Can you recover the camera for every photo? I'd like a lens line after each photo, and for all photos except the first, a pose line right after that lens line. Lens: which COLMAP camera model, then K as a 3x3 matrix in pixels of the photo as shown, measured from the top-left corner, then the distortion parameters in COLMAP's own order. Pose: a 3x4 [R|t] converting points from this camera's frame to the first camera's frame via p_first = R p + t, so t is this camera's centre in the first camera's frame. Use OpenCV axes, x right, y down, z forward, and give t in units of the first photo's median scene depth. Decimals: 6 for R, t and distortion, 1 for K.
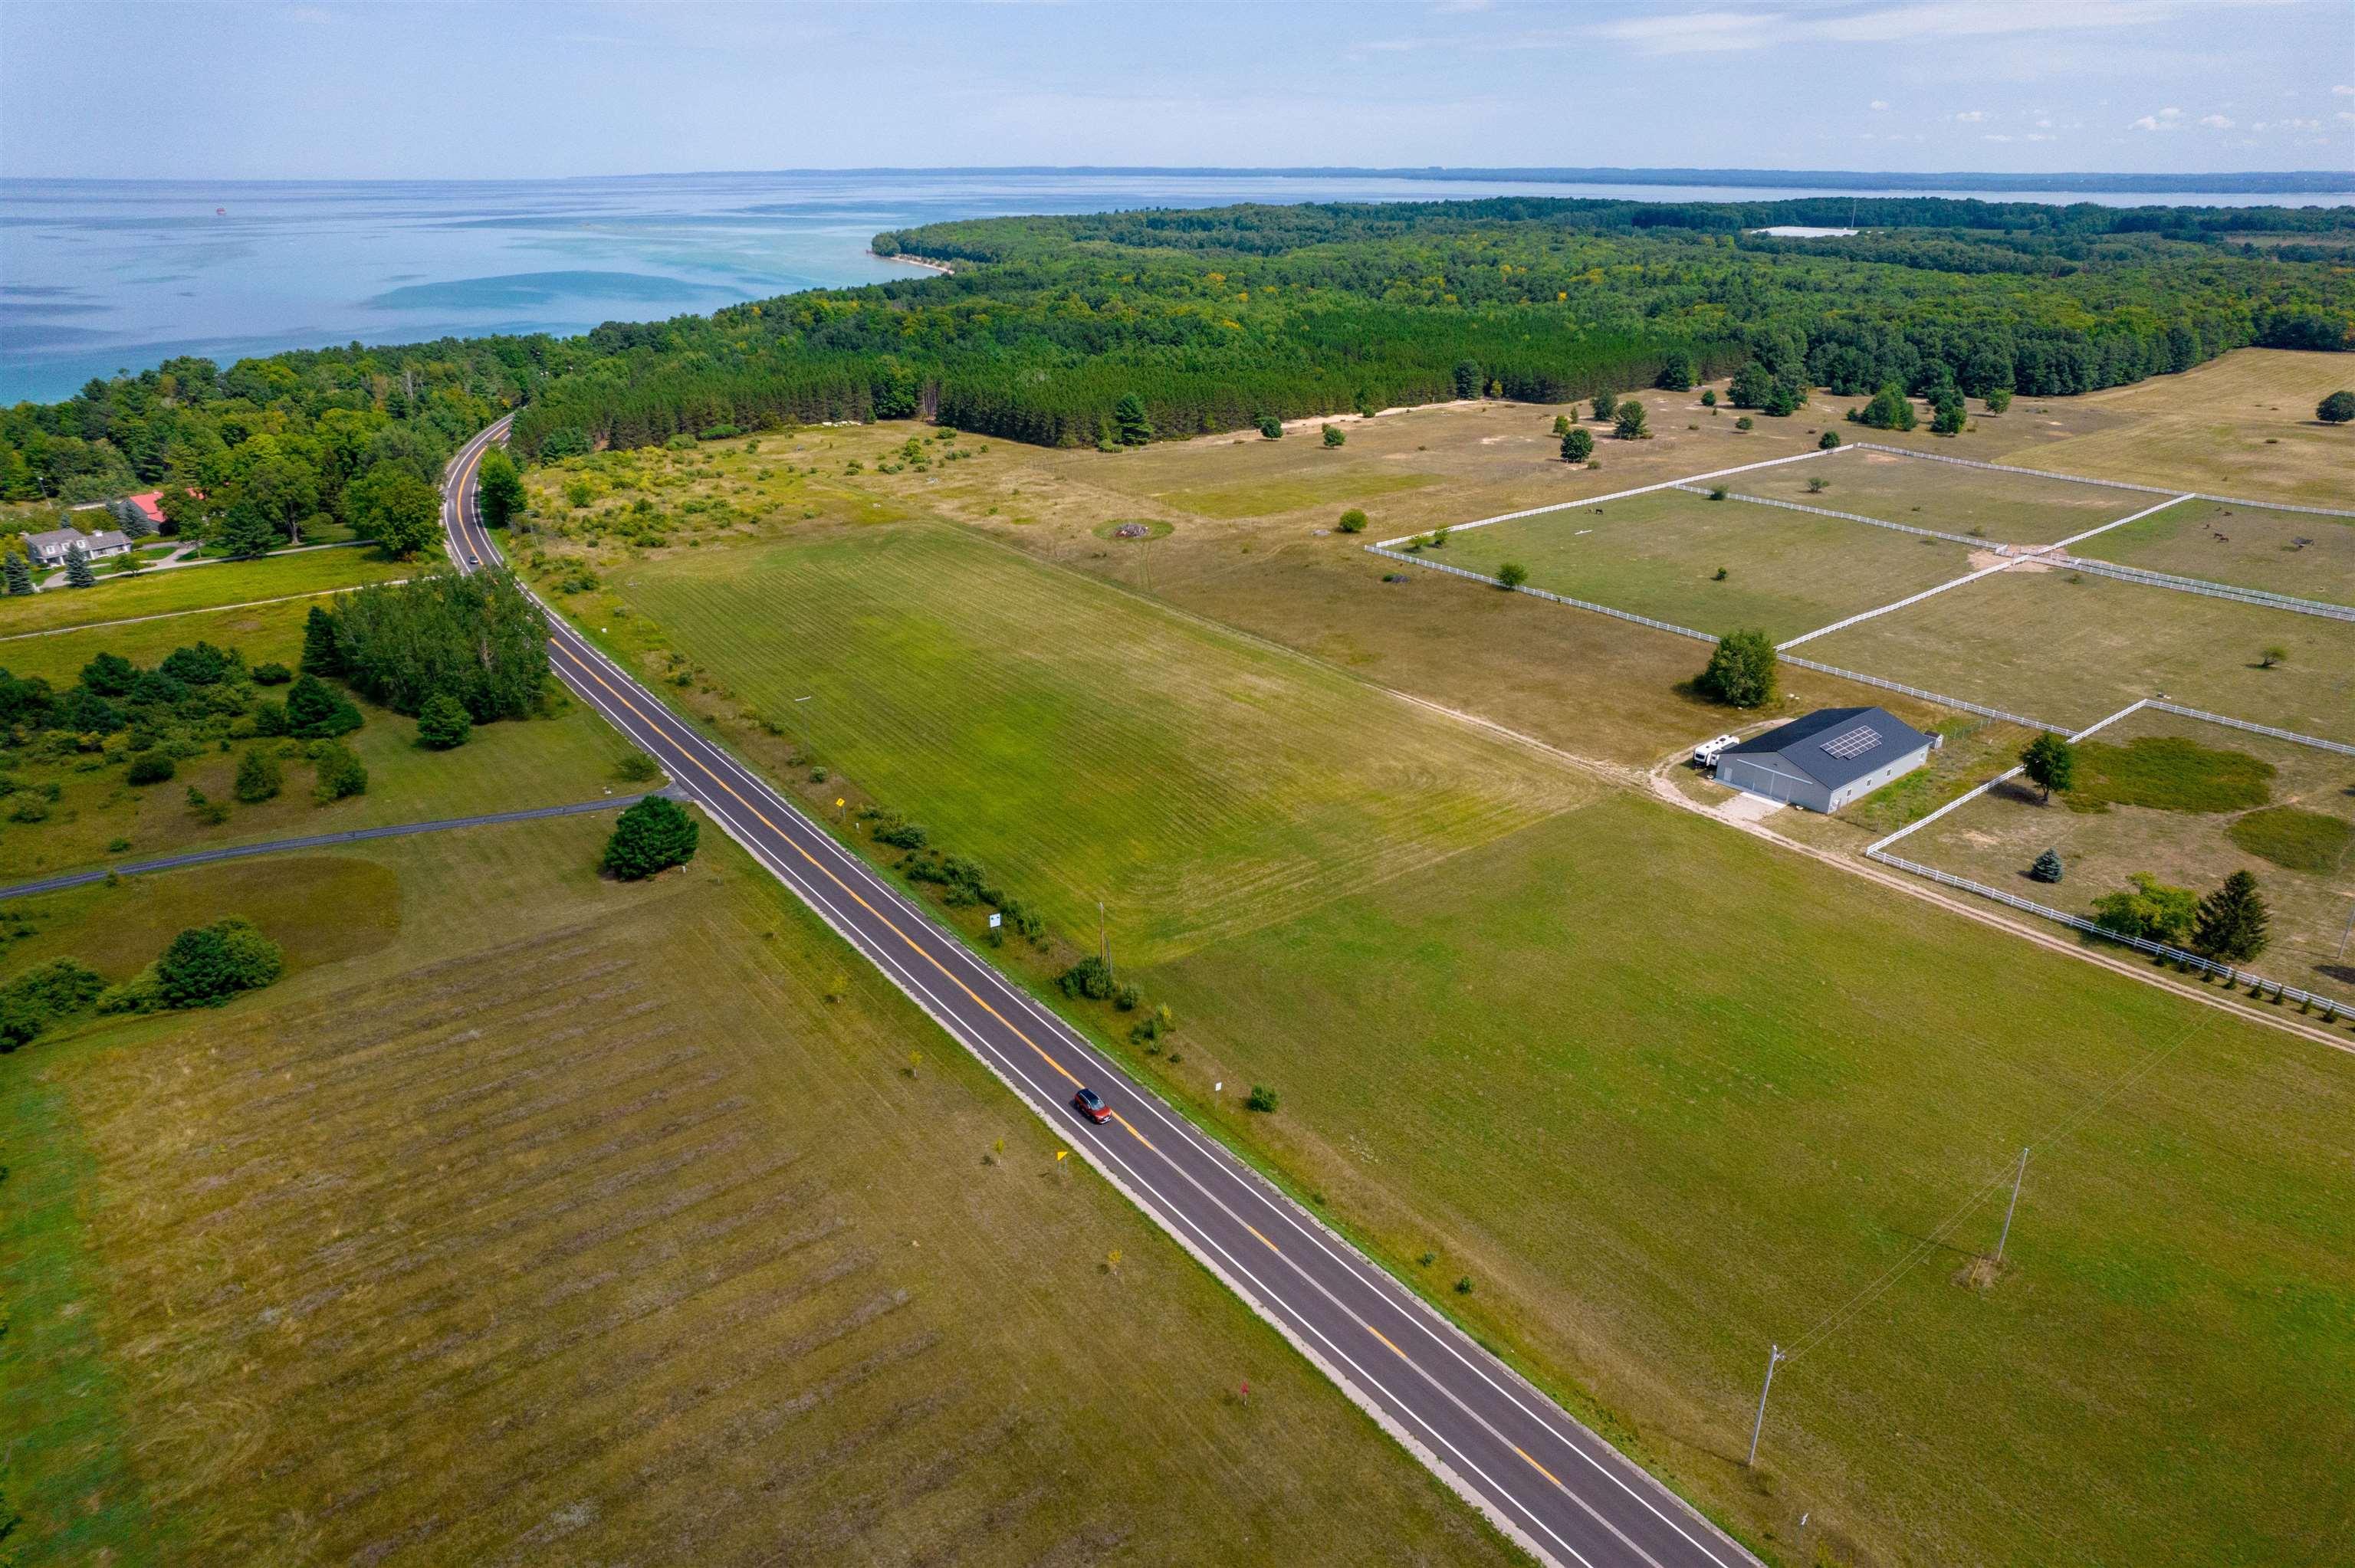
lens RADIAL K [[1454.3, 0, 1227.2], [0, 1454.3, 787.6], [0, 0, 1]] dist [-0.090001, 0.083685]
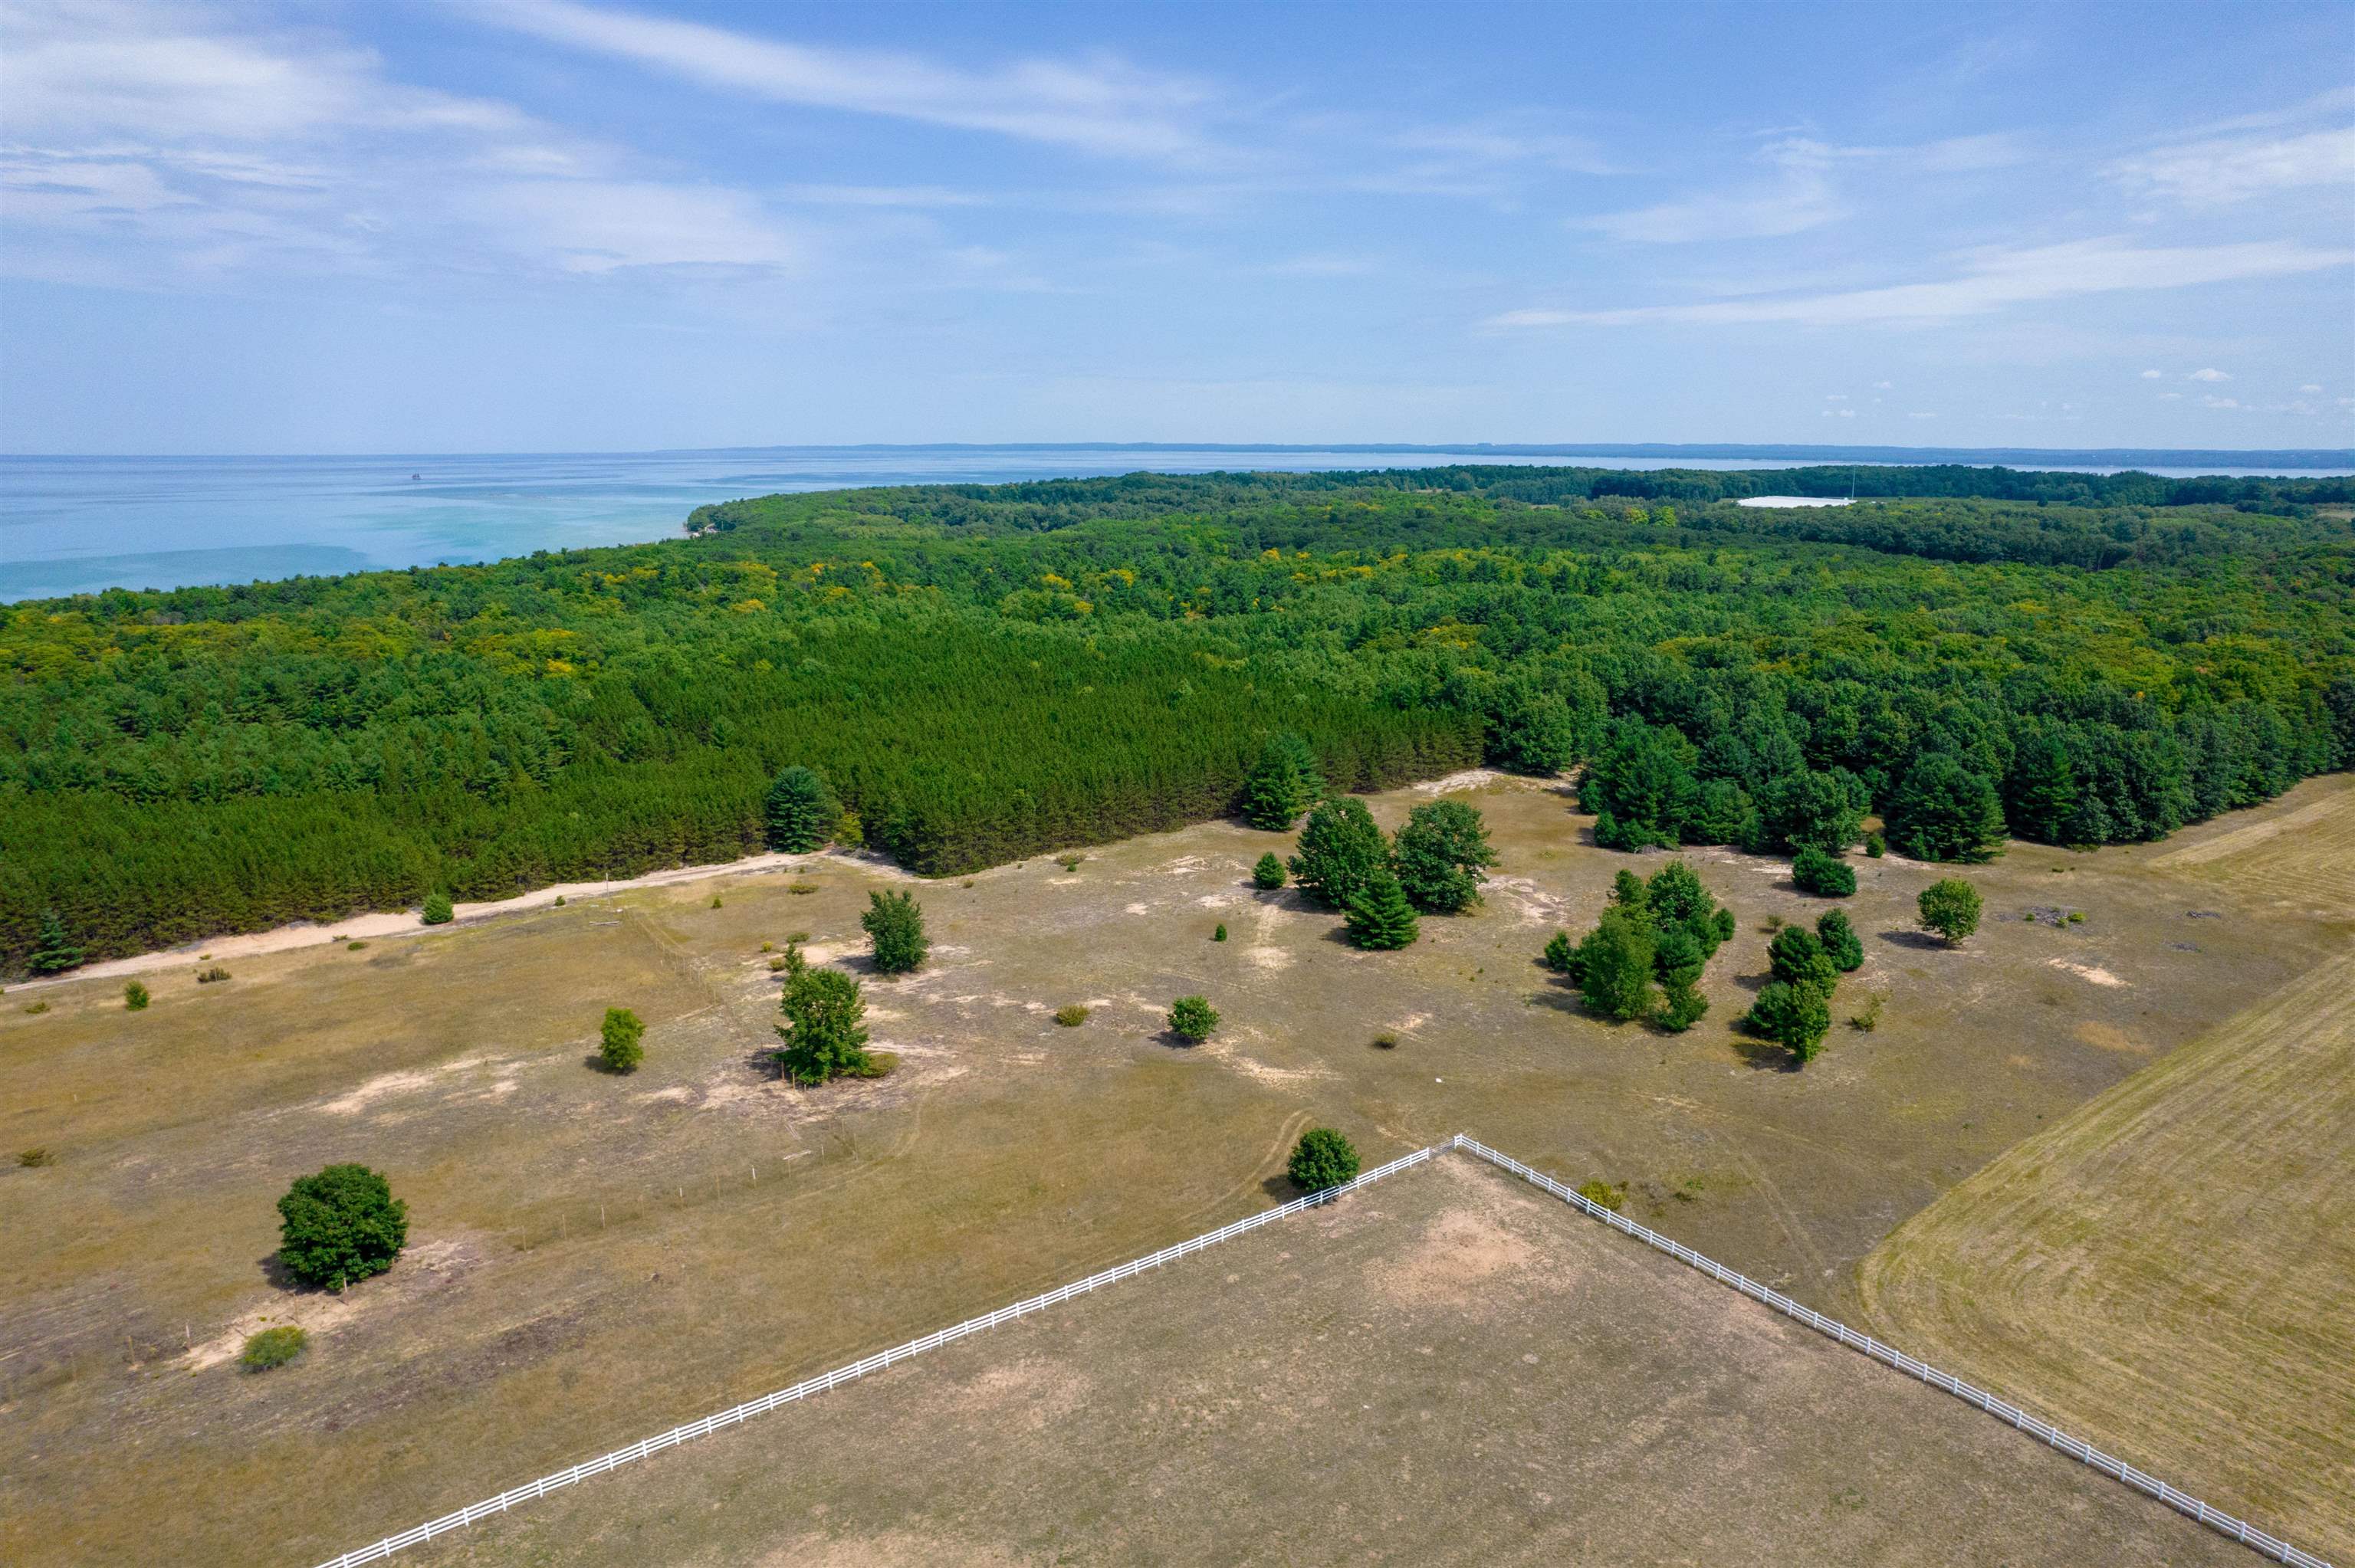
lens RADIAL K [[1454.3, 0, 1227.2], [0, 1454.3, 787.6], [0, 0, 1]] dist [-0.090001, 0.083685]
pose [[0.998871, 0.011334, -0.046131, 0.302825], [-0.019203, 0.984576, -0.173898, -0.195010], [0.043449, 0.174587, 0.983683, 0.502120]]
